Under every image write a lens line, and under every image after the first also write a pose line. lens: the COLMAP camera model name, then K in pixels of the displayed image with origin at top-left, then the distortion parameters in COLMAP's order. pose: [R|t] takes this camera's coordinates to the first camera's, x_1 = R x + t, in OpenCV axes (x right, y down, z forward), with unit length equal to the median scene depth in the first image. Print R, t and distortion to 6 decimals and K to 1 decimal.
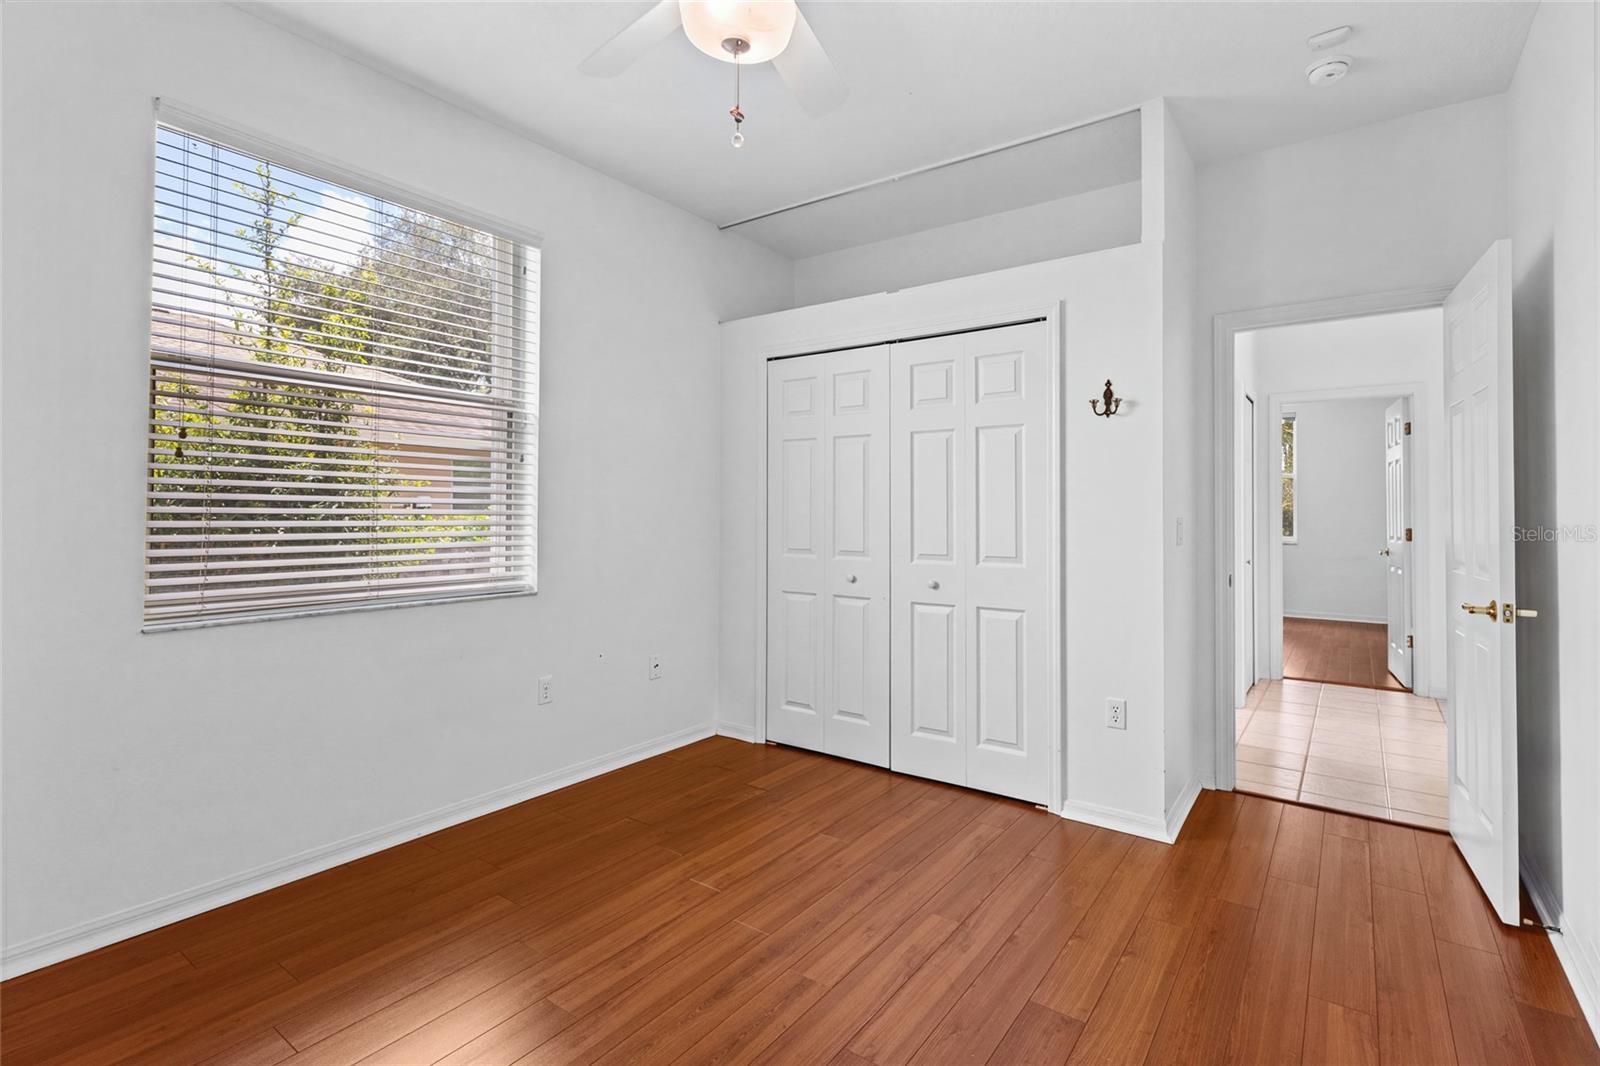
lens RADIAL K [[743.6, 0, 802.2], [0, 743.6, 517.3], [0, 0, 1]] dist [0.000601, -0.000042]
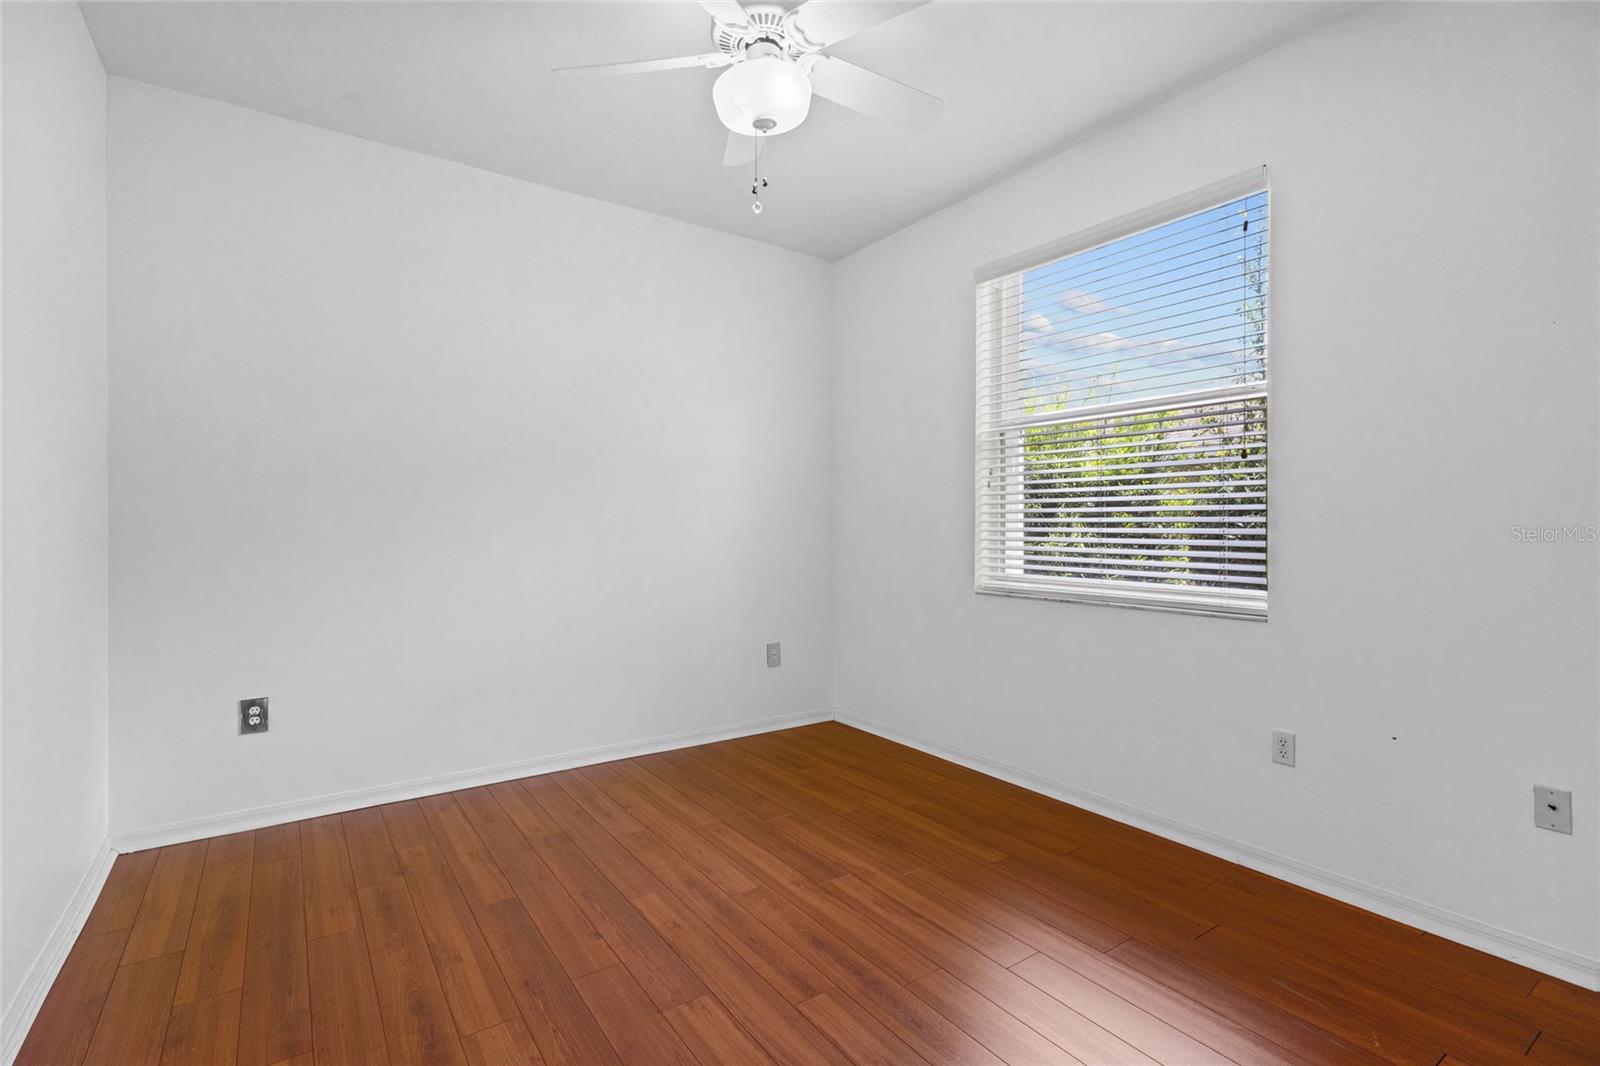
lens RADIAL K [[743.6, 0, 801.1], [0, 743.6, 531.5], [0, 0, 1]] dist [0.000601, -0.000042]
pose [[-0.324008, 0.005278, -0.946040, 0.879570], [-0.003797, 0.999969, 0.006880, 0.004518], [0.946047, 0.005821, -0.323978, 1.217485]]
